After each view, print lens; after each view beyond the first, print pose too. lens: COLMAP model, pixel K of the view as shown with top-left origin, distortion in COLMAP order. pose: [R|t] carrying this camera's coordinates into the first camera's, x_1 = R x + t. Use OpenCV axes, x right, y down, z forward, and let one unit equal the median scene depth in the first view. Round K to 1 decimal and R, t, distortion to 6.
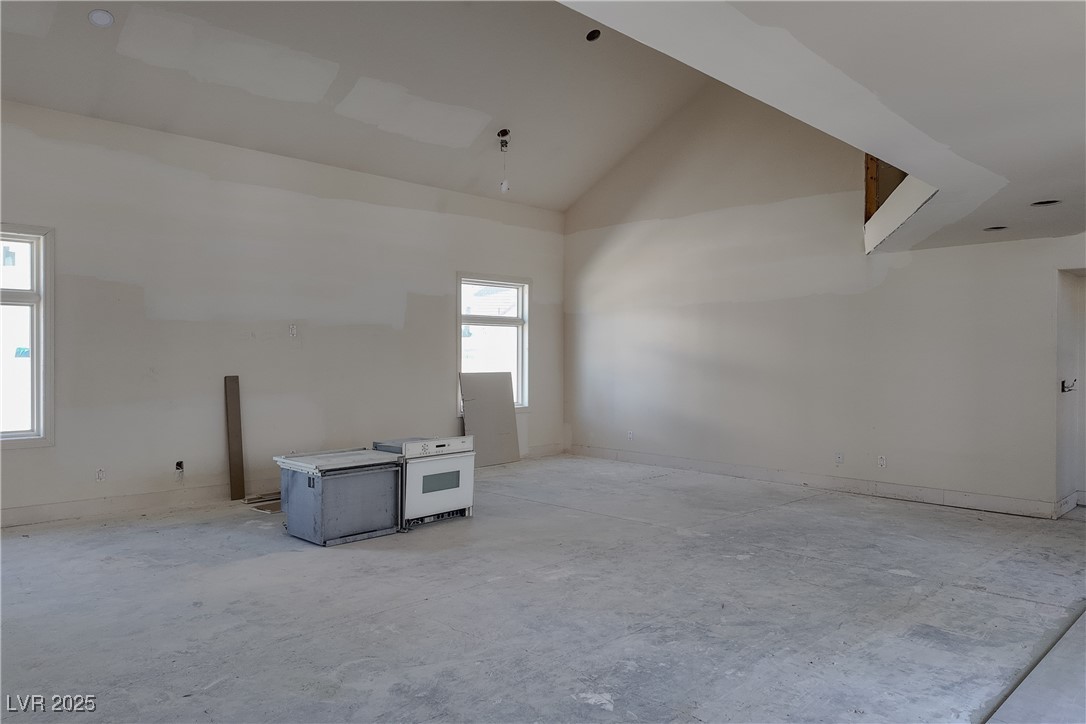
lens RADIAL K [[745.8, 0, 544.0], [0, 745.8, 363.2], [0, 0, 1]] dist [0.066584, -0.083414]
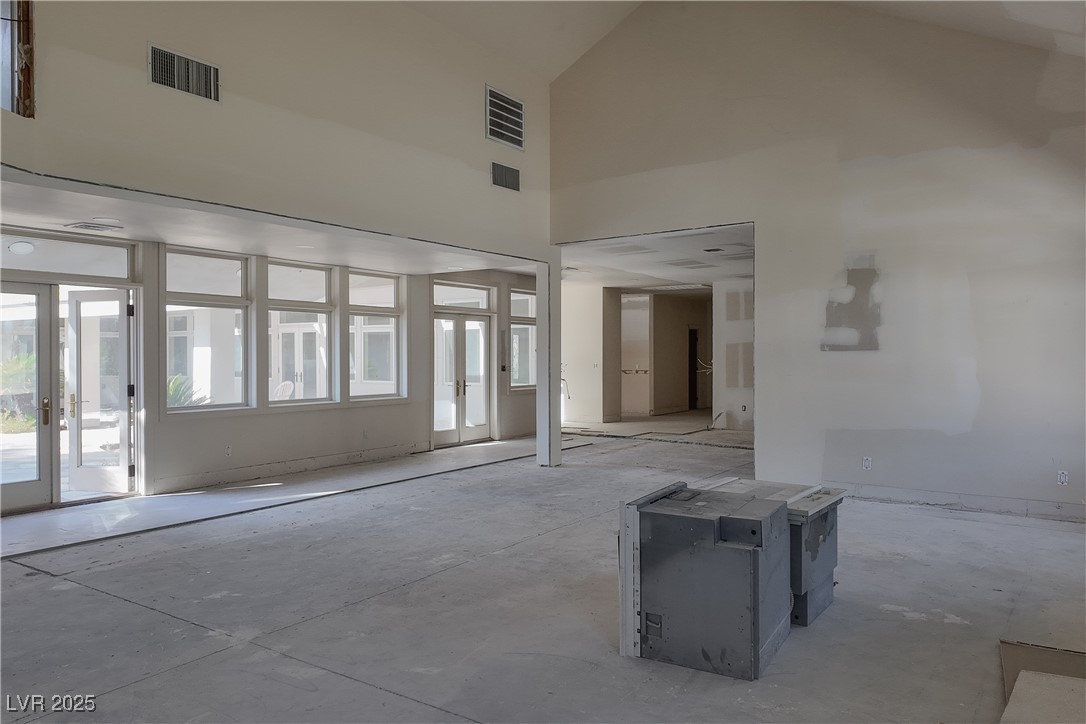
lens RADIAL K [[745.8, 0, 551.0], [0, 745.8, 359.9], [0, 0, 1]] dist [0.066584, -0.083414]
pose [[-0.979548, -0.000170, -0.201211, 0.072236], [-0.002639, 0.999924, 0.012005, -0.008878], [0.201193, 0.012291, -0.979474, 1.839374]]
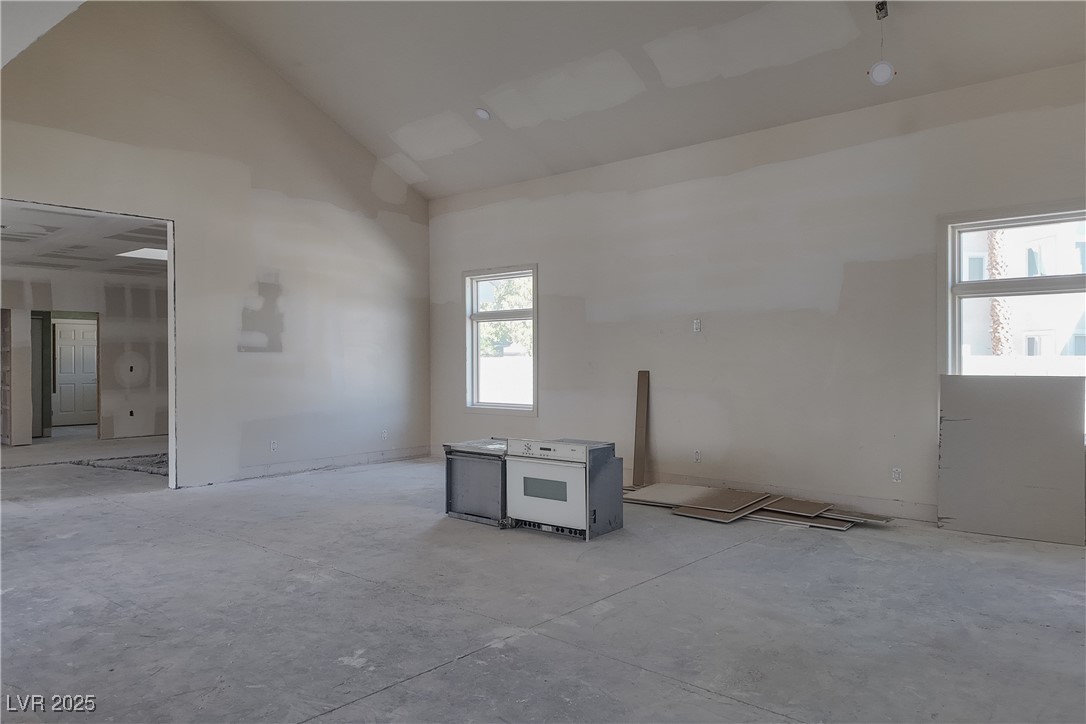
lens RADIAL K [[745.8, 0, 539.2], [0, 745.8, 355.7], [0, 0, 1]] dist [0.066584, -0.083414]
pose [[0.076530, -0.005496, -0.997052, 0.892261], [-0.004650, 0.999972, -0.005869, 0.003975], [0.997056, 0.005085, 0.076502, 1.084471]]
